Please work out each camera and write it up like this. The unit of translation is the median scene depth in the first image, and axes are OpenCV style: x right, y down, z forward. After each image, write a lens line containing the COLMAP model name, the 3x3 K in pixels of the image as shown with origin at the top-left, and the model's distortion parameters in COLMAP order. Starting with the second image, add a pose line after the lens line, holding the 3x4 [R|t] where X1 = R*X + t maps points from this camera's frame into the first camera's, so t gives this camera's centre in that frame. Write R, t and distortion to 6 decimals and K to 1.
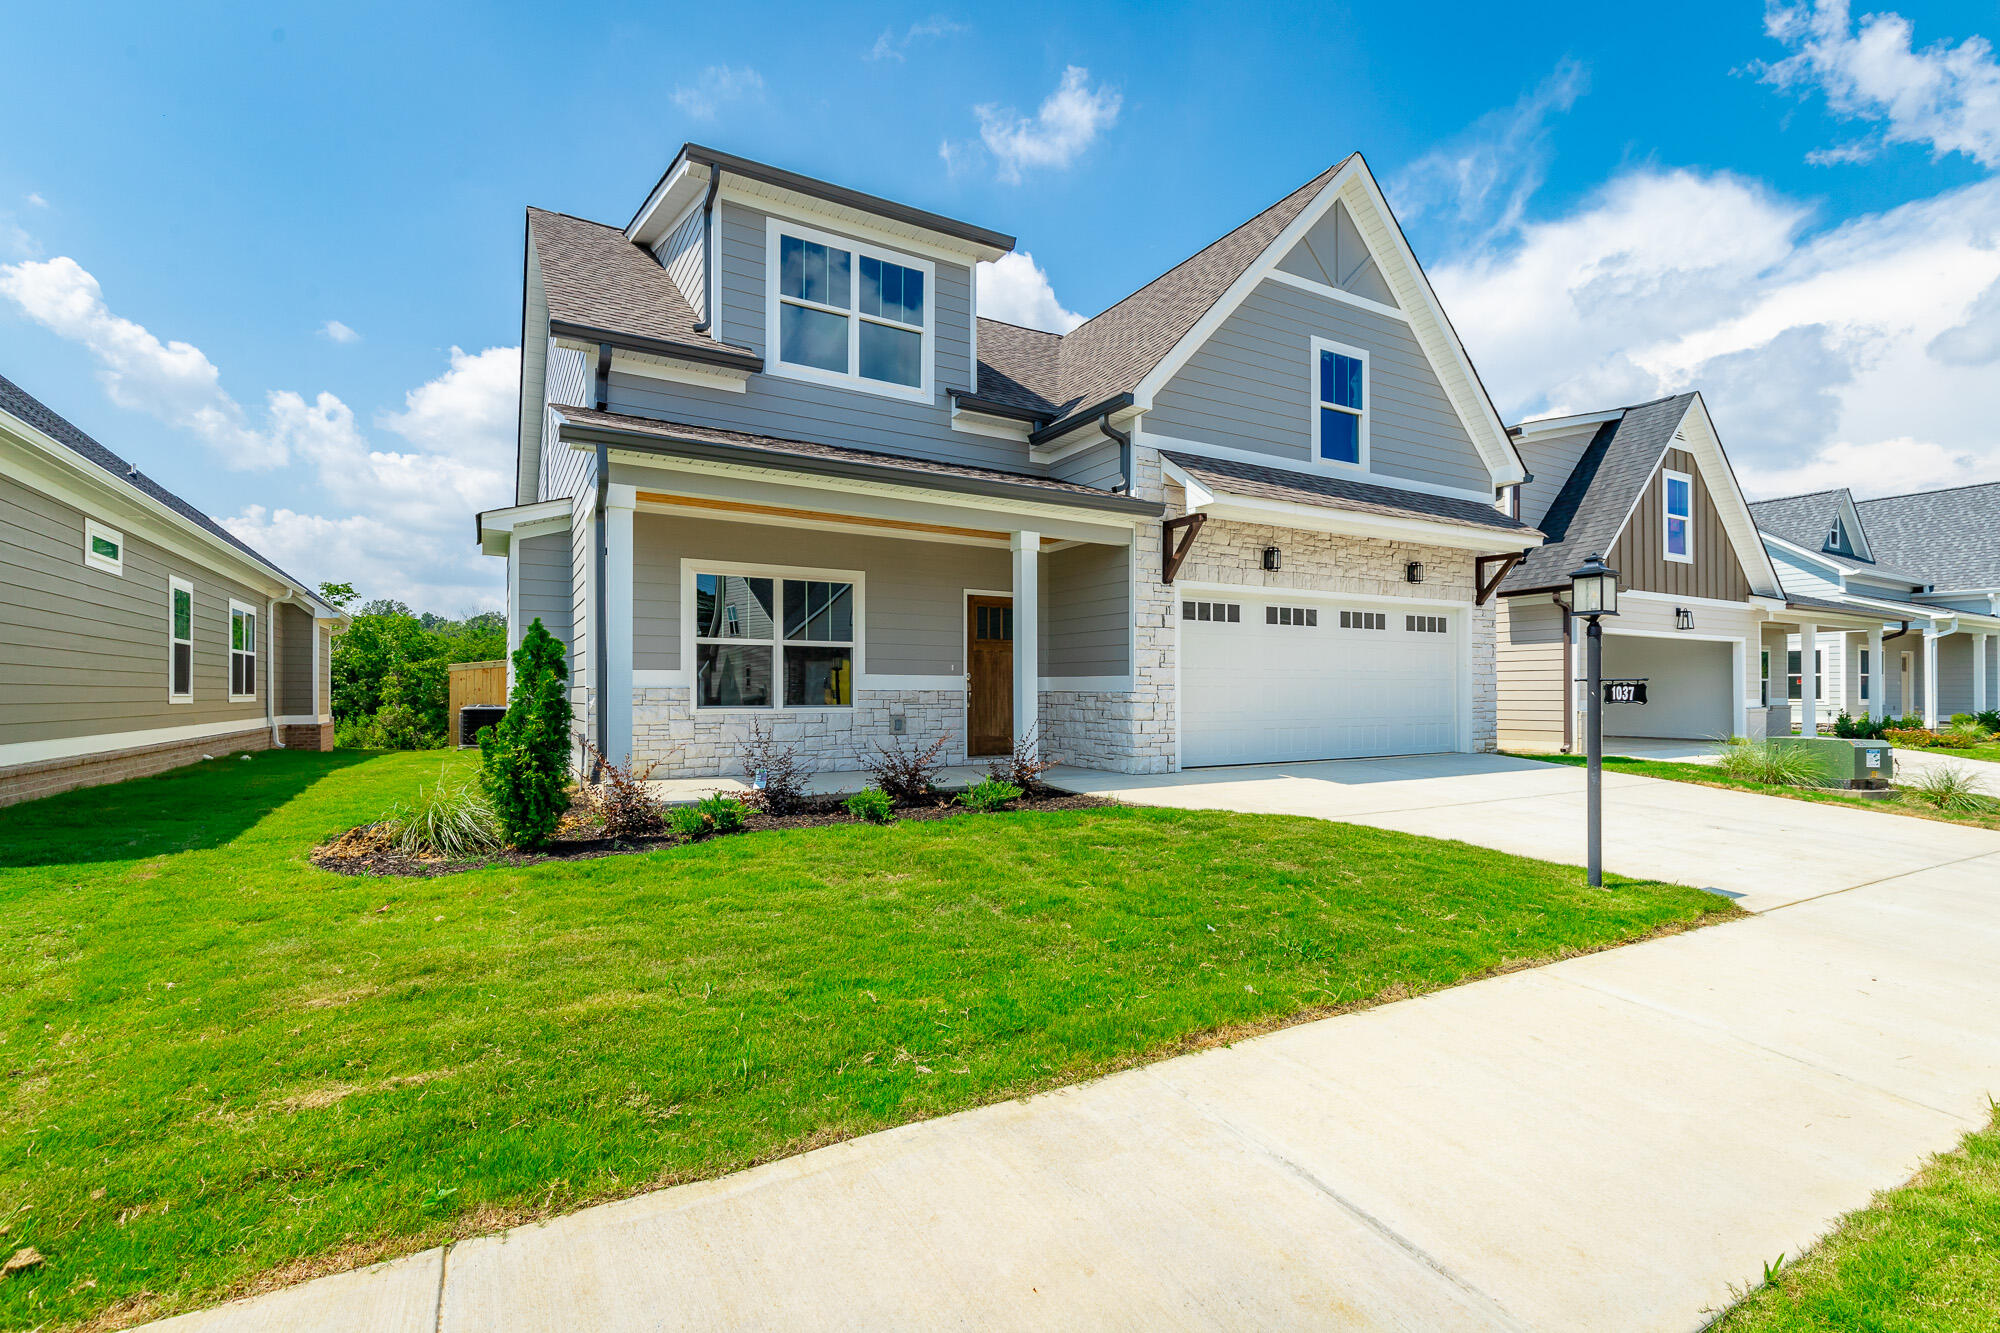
lens RADIAL K [[888.2, 0, 1005.3], [0, 888.2, 687.7], [0, 0, 1]] dist [0.002955, 0.000042]
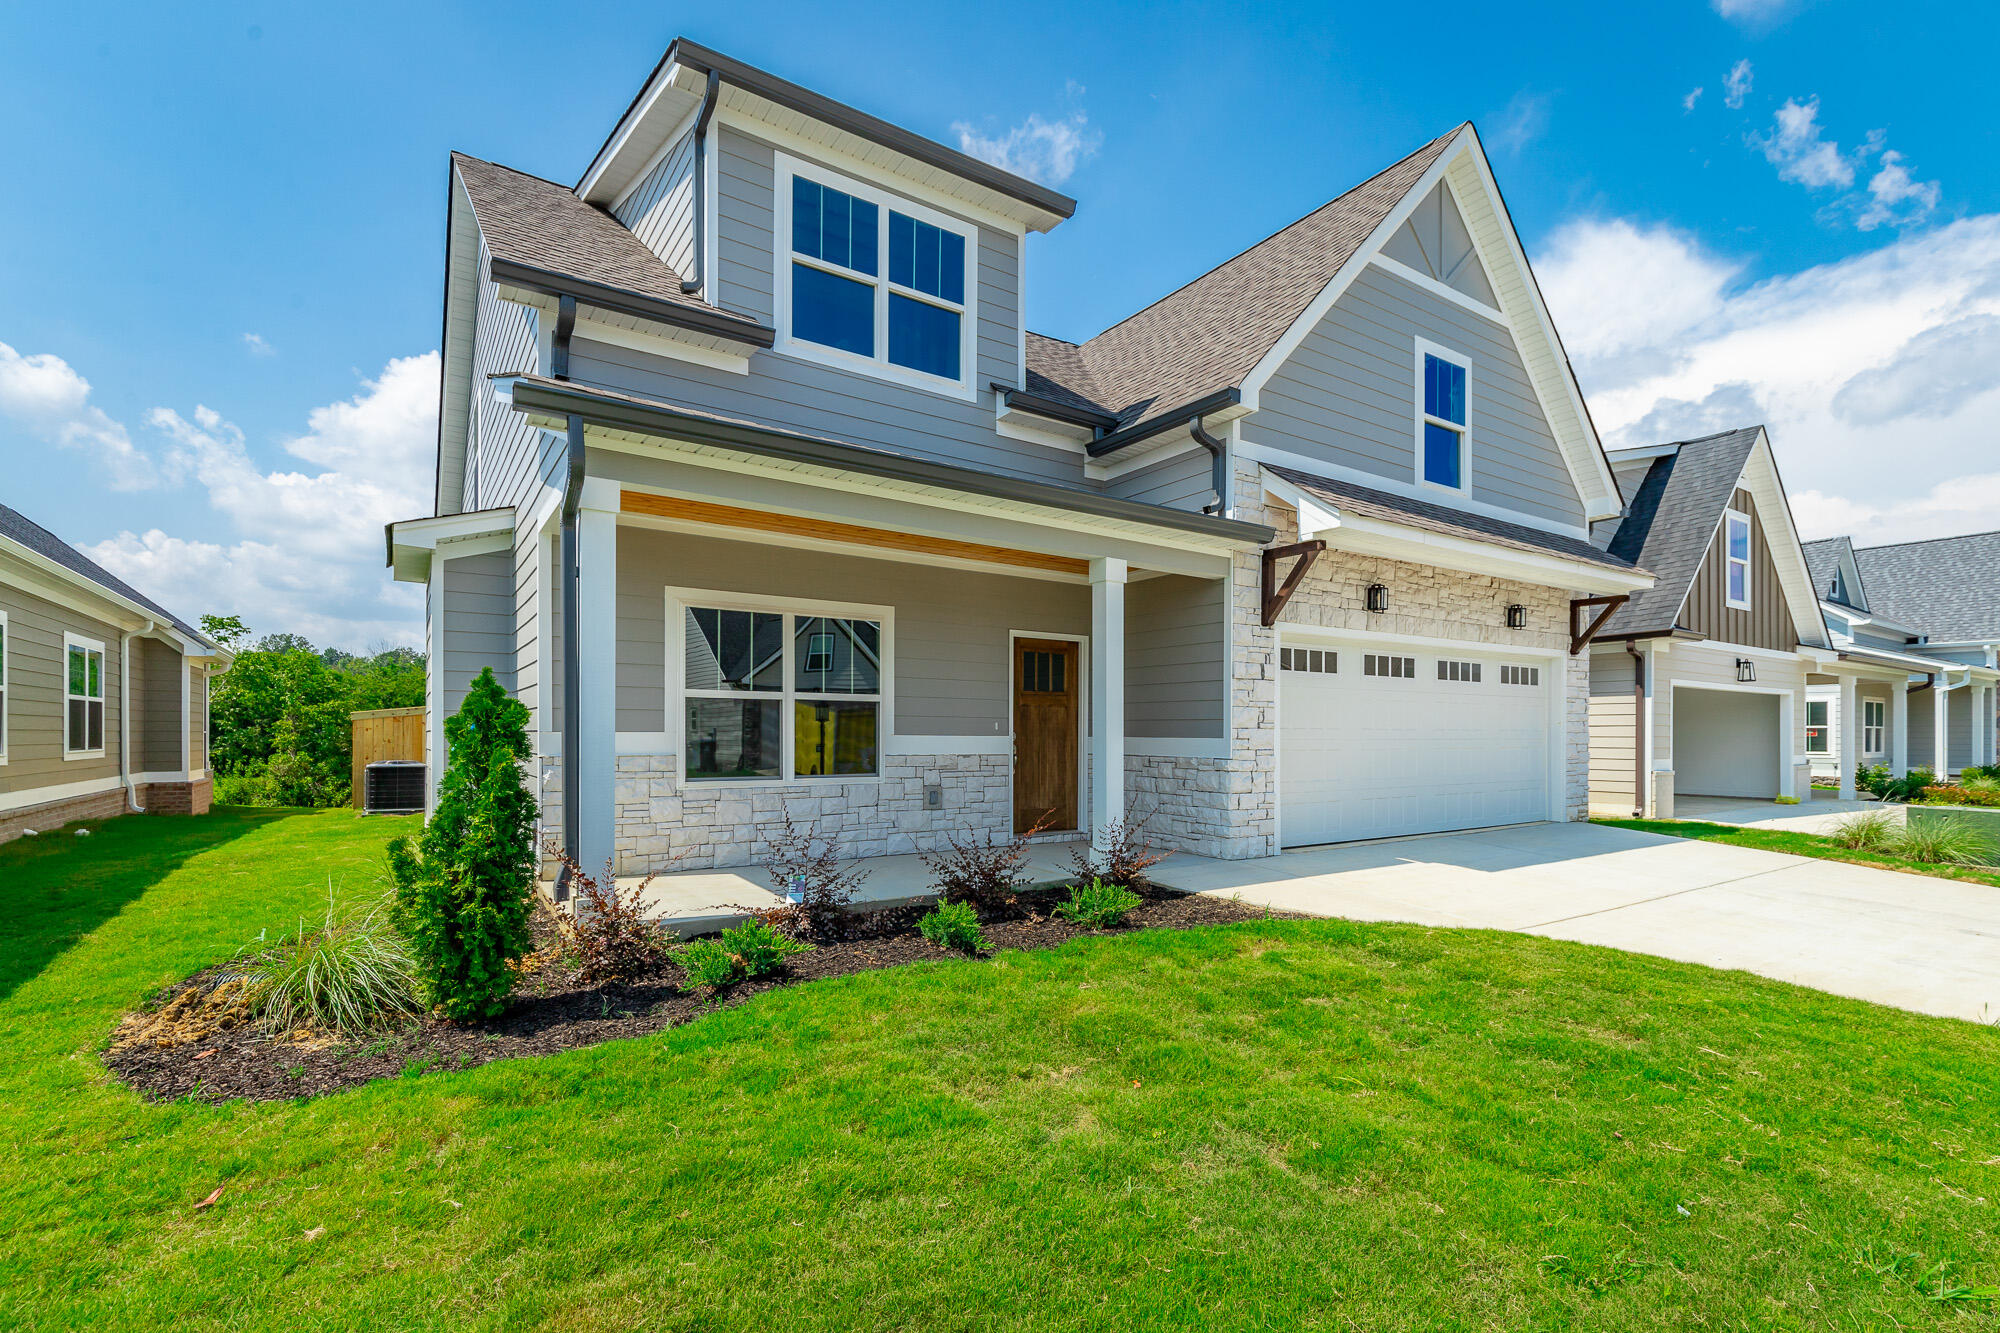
lens RADIAL K [[886.3, 0, 1001.5], [0, 886.3, 732.0], [0, 0, 1]] dist [0.001120, 0.001031]
pose [[0.997528, 0.002798, 0.070214, -0.113943], [-0.003090, 0.999987, 0.004039, -0.020966], [-0.070202, -0.004245, 0.997524, 0.191028]]
